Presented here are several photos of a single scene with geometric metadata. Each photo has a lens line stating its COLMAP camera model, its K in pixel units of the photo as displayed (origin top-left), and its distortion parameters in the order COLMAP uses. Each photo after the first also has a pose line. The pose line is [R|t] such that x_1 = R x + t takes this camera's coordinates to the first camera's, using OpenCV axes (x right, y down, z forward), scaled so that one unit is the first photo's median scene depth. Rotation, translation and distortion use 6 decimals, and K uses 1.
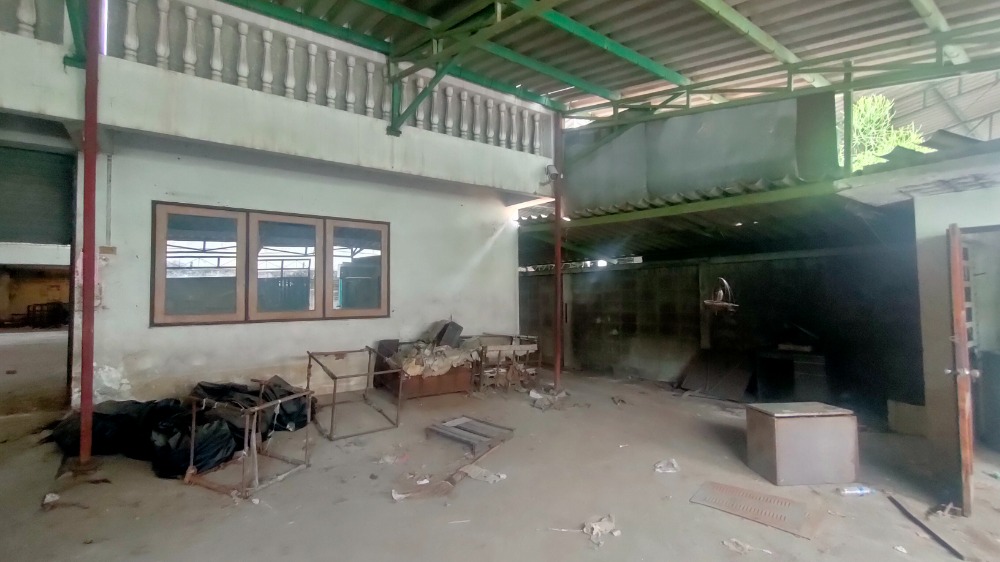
lens RADIAL K [[457.5, 0, 500.8], [0, 457.5, 275.9], [0, 0, 1]] dist [0.000029, 0.000104]
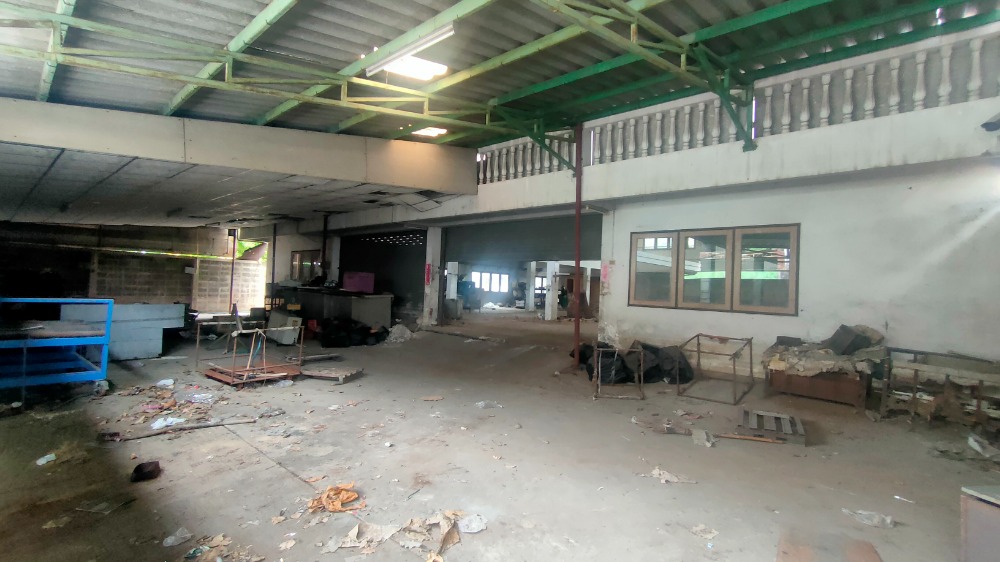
lens RADIAL K [[454.8, 0, 504.2], [0, 454.8, 278.5], [0, 0, 1]] dist [0.000198, 0.000479]
pose [[0.188987, -0.005875, -0.981962, 0.719701], [-0.006264, 0.999955, -0.007189, 0.019953], [0.981960, 0.007510, 0.188942, 0.186798]]
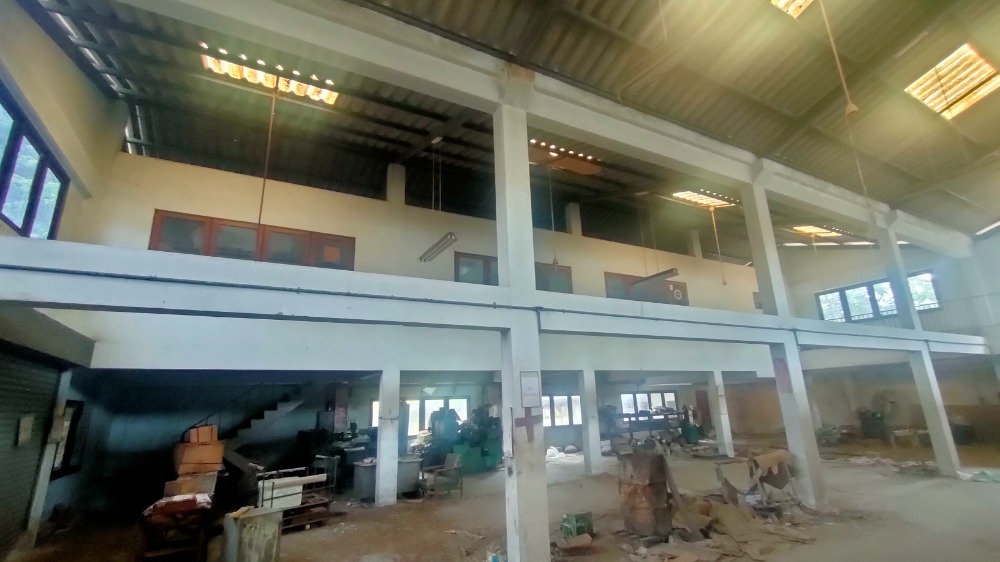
lens RADIAL K [[454.8, 0, 504.2], [0, 454.8, 278.5], [0, 0, 1]] dist [0.000198, 0.000479]
pose [[-0.127229, -0.251334, -0.959502, -1.134332], [0.080080, 0.961603, -0.262503, -0.056994], [0.988635, -0.110235, -0.102216, 1.133191]]
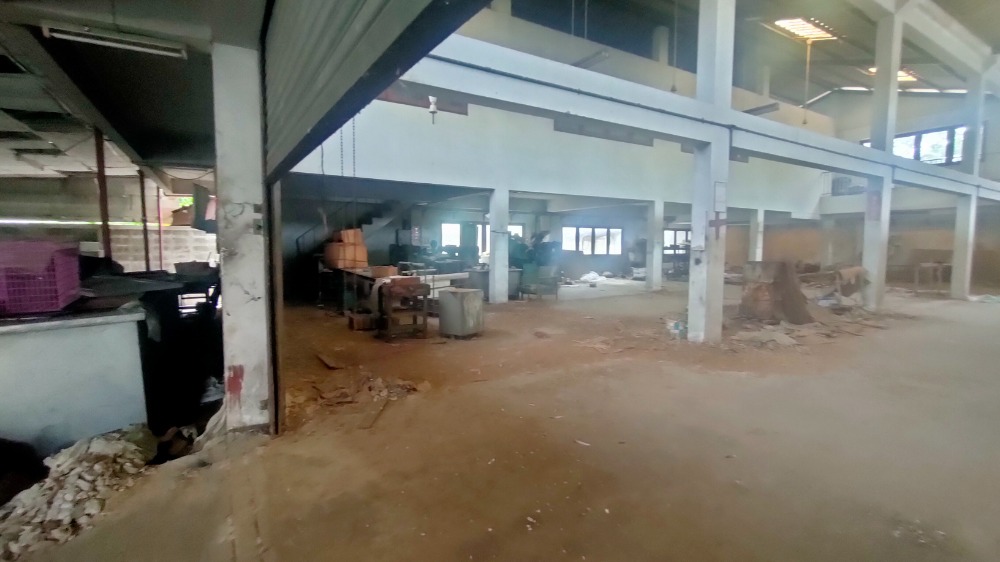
lens RADIAL K [[454.8, 0, 504.2], [0, 454.8, 278.5], [0, 0, 1]] dist [0.000198, 0.000479]
pose [[-0.083331, 0.082518, -0.993099, -0.948685], [0.038712, 0.996081, 0.079518, 0.006987], [0.995770, -0.031819, -0.086199, 0.646075]]
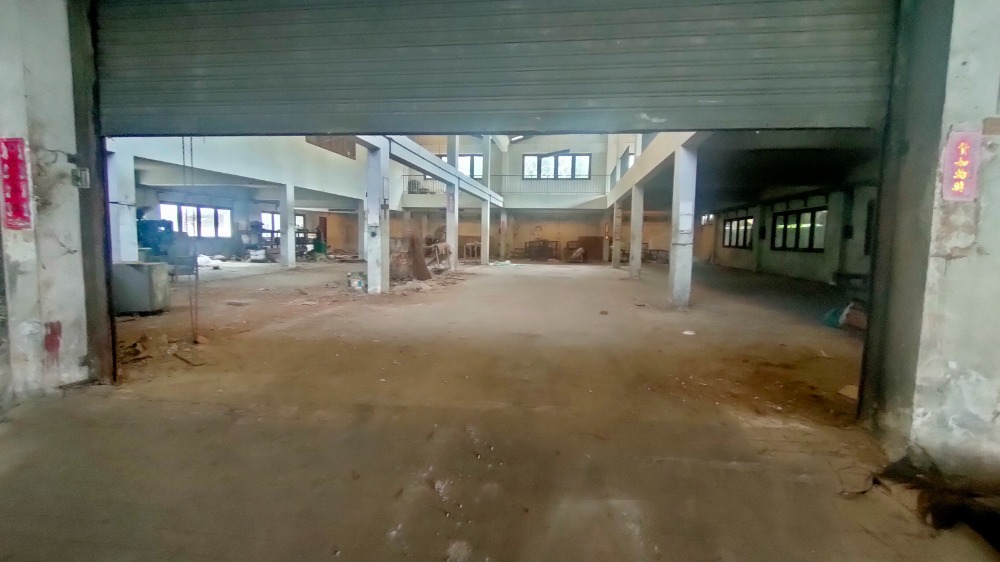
lens RADIAL K [[454.8, 0, 504.2], [0, 454.8, 278.5], [0, 0, 1]] dist [0.000198, 0.000479]
pose [[0.709398, 0.085550, -0.699596, -0.721117], [0.002791, 0.992257, 0.124167, 0.030756], [0.704802, -0.090036, 0.703667, 0.260251]]
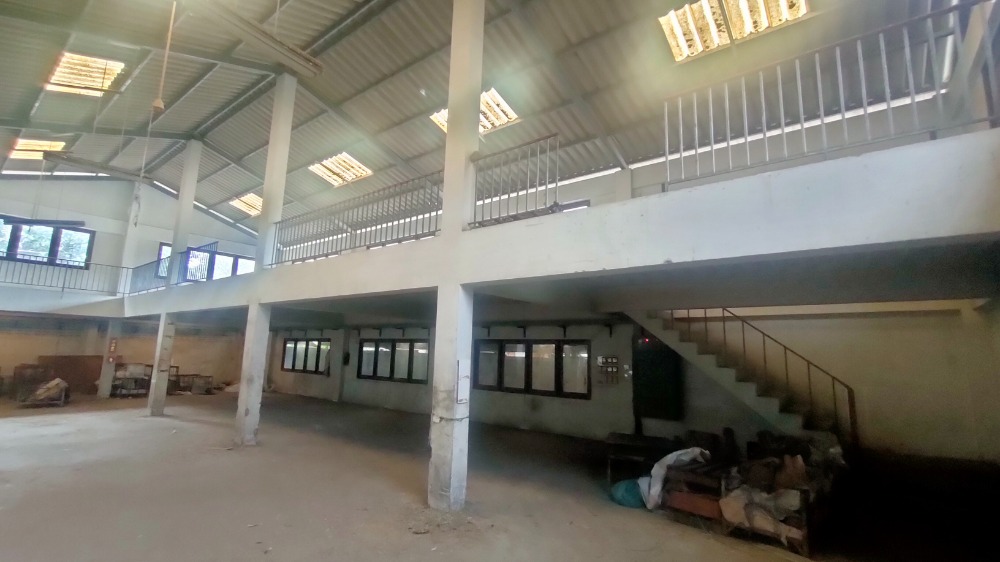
lens RADIAL K [[454.8, 0, 504.2], [0, 454.8, 278.5], [0, 0, 1]] dist [0.000198, 0.000479]
pose [[0.963586, 0.079842, 0.255201, -1.478522], [-0.048805, 0.990864, -0.125722, -0.079452], [-0.262907, 0.108689, 0.958680, 0.614496]]
